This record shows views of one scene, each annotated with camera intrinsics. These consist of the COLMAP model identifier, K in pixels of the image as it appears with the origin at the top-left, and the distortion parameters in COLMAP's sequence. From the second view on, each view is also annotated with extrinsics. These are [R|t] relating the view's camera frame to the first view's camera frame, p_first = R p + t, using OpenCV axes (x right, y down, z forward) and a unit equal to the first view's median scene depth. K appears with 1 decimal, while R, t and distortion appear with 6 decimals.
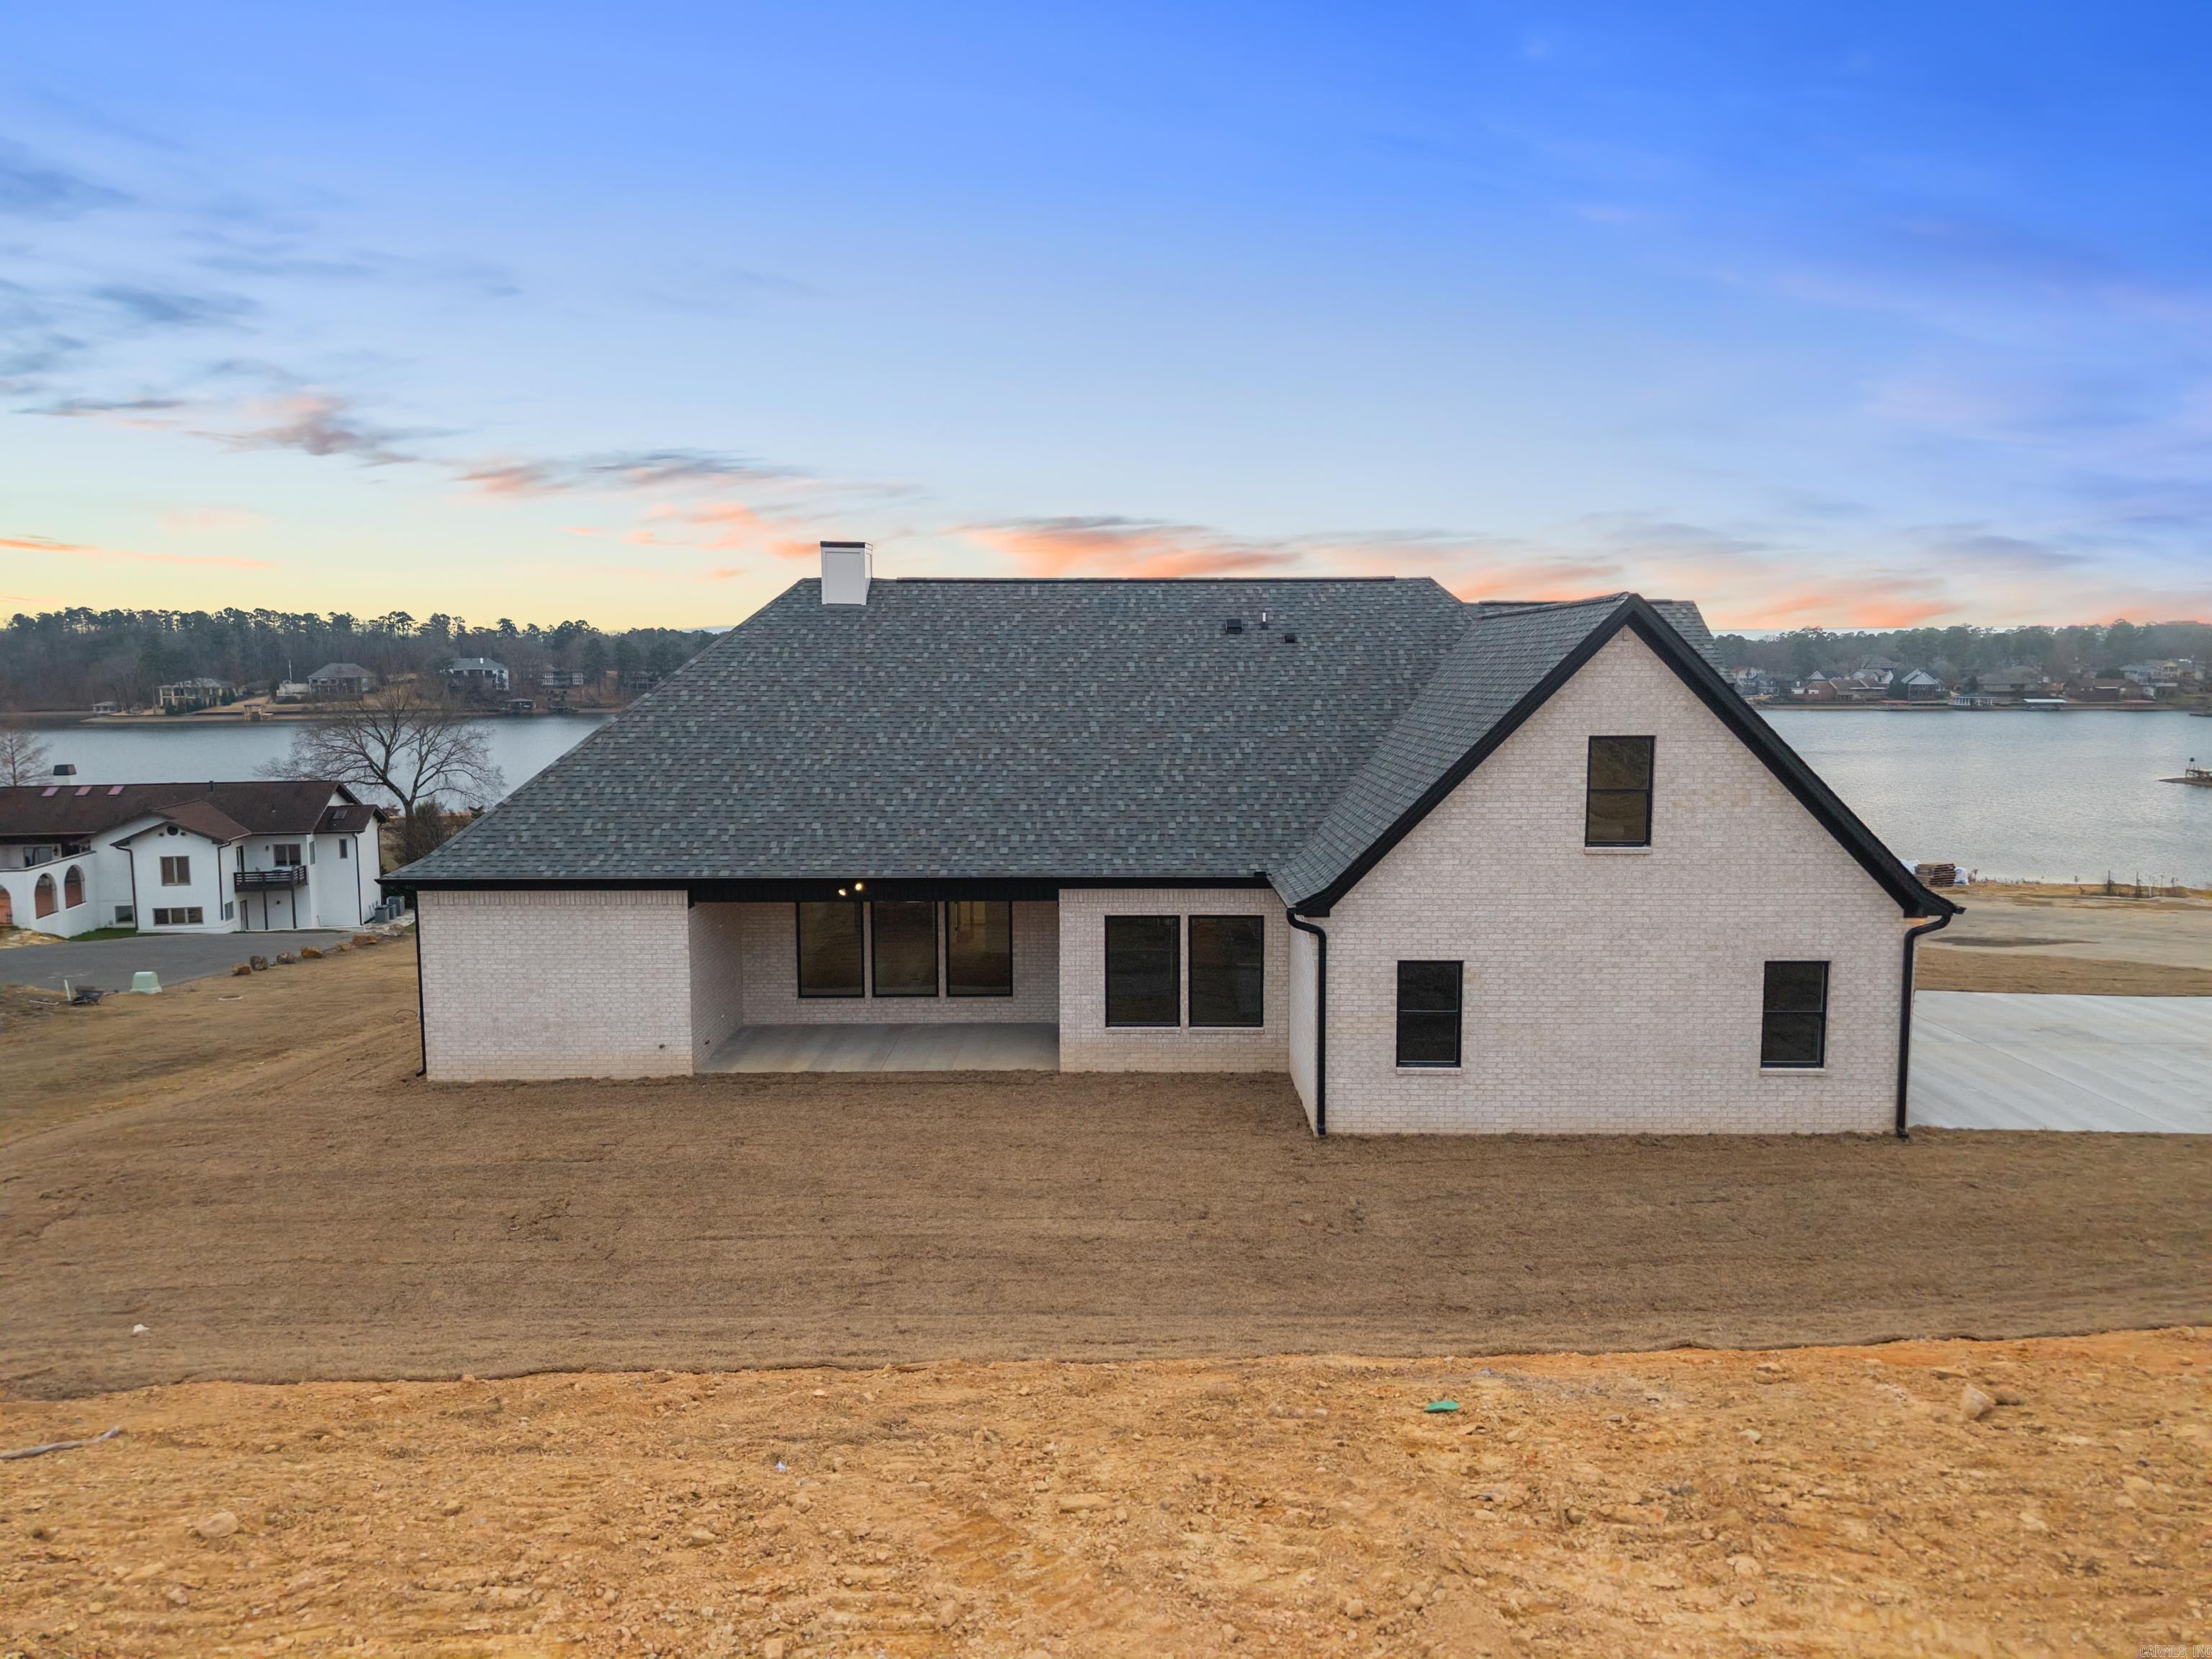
lens RADIAL K [[1478.9, 0, 1107.3], [0, 1478.9, 821.8], [0, 0, 1]] dist [0.015274, -0.015065]
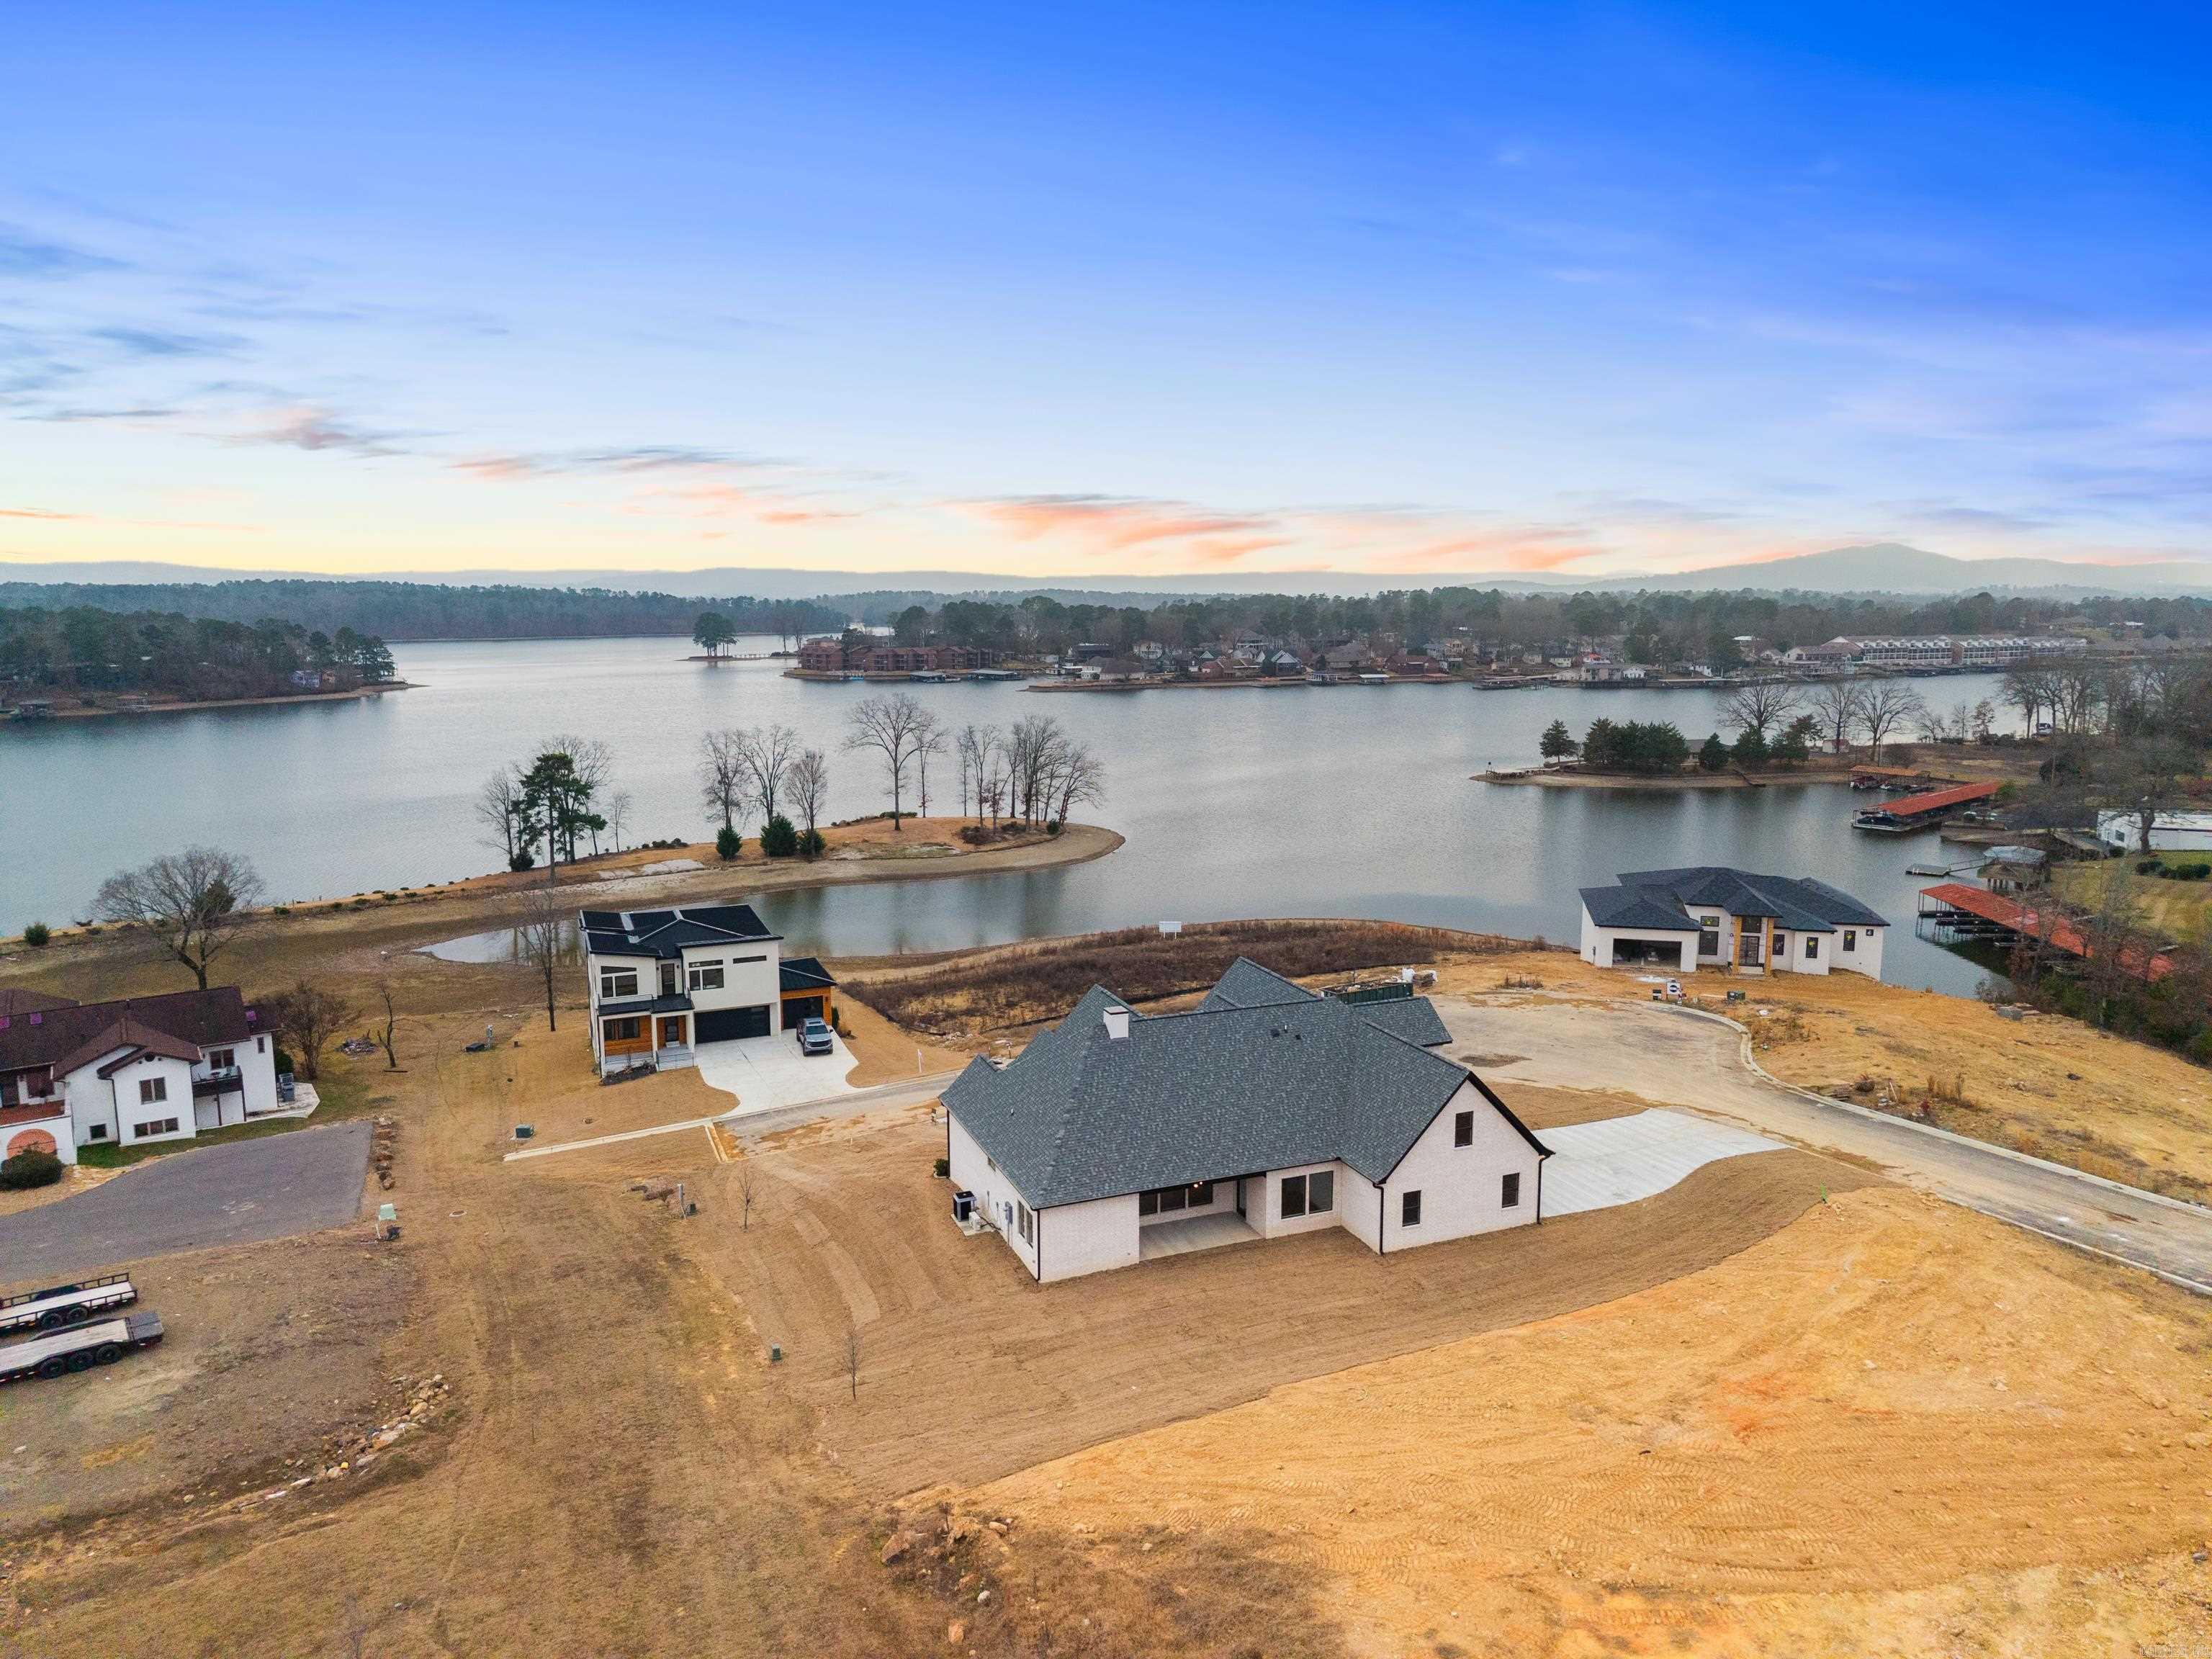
lens RADIAL K [[1478.9, 0, 1101.3], [0, 1478.9, 834.1], [0, 0, 1]] dist [0.015274, -0.015065]
pose [[0.922919, -0.062142, 0.379946, -1.268124], [0.042998, 0.997351, 0.058676, -0.722667], [-0.382586, -0.037816, 0.923146, -1.311263]]
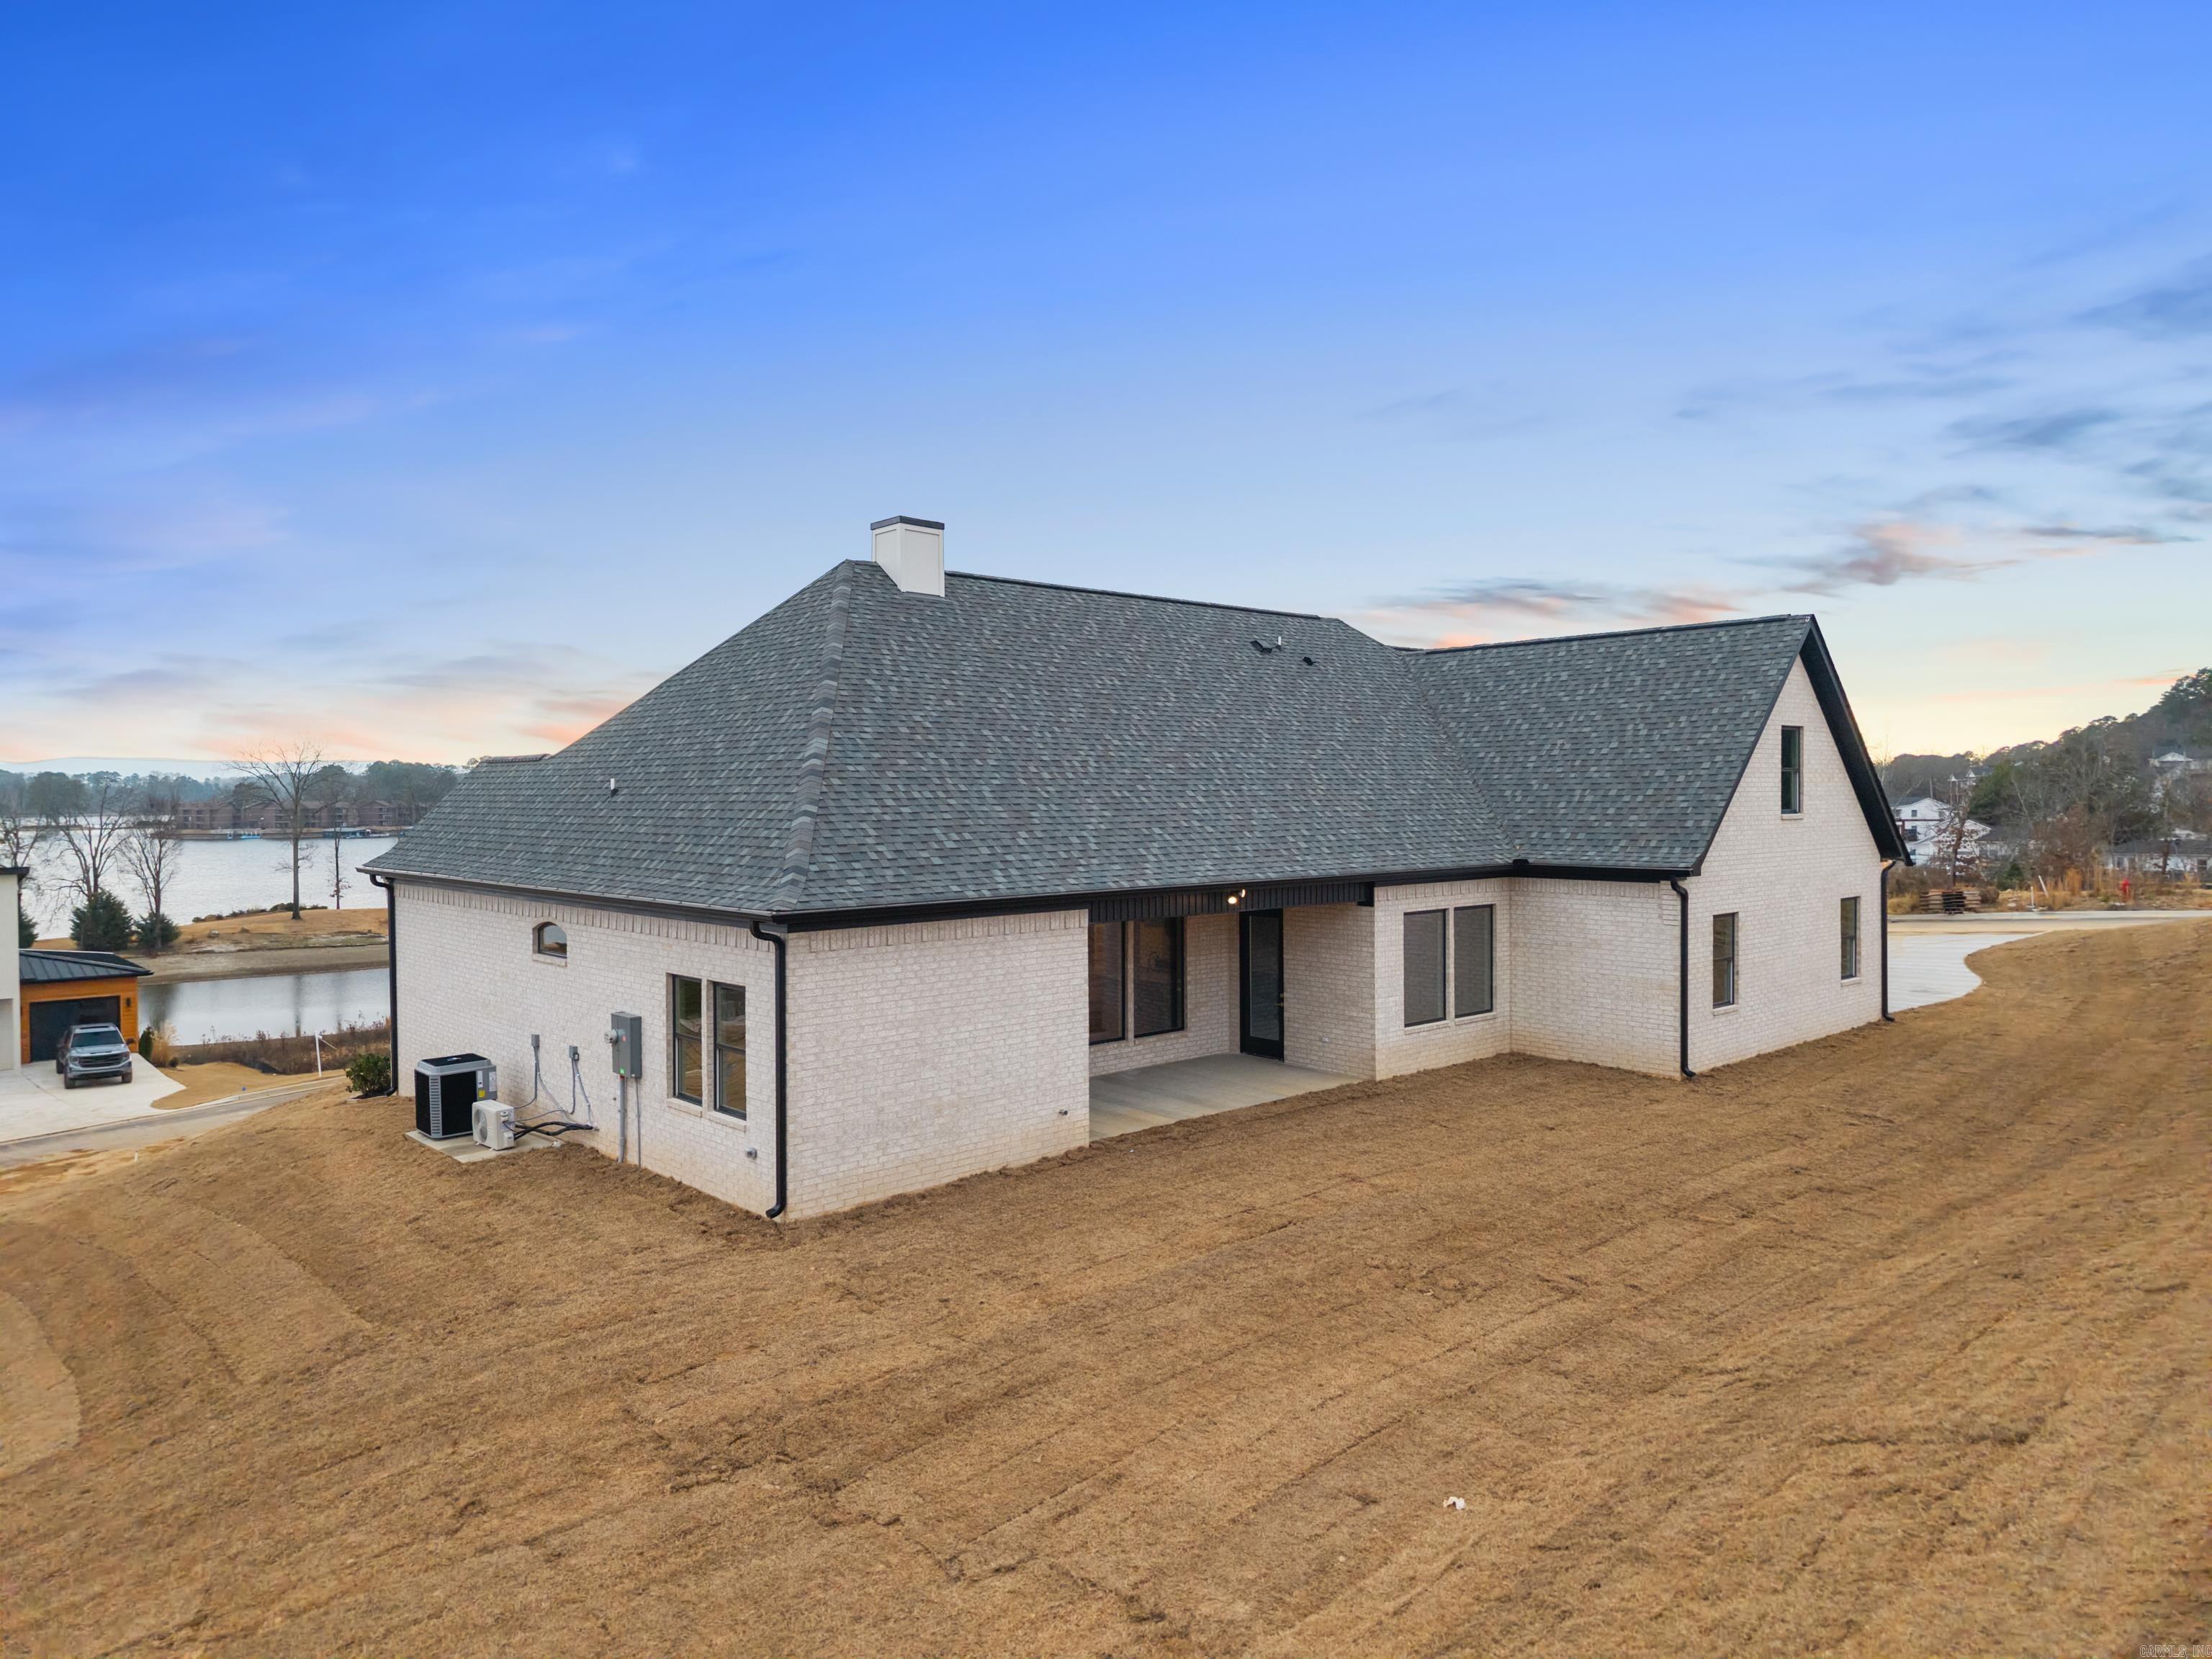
lens RADIAL K [[1478.9, 0, 1103.1], [0, 1478.9, 809.2], [0, 0, 1]] dist [0.015274, -0.015065]
pose [[0.731128, -0.007673, 0.682197, -0.811660], [0.075867, 0.994649, -0.070121, 0.048534], [-0.678009, 0.103024, 0.727798, 0.403613]]
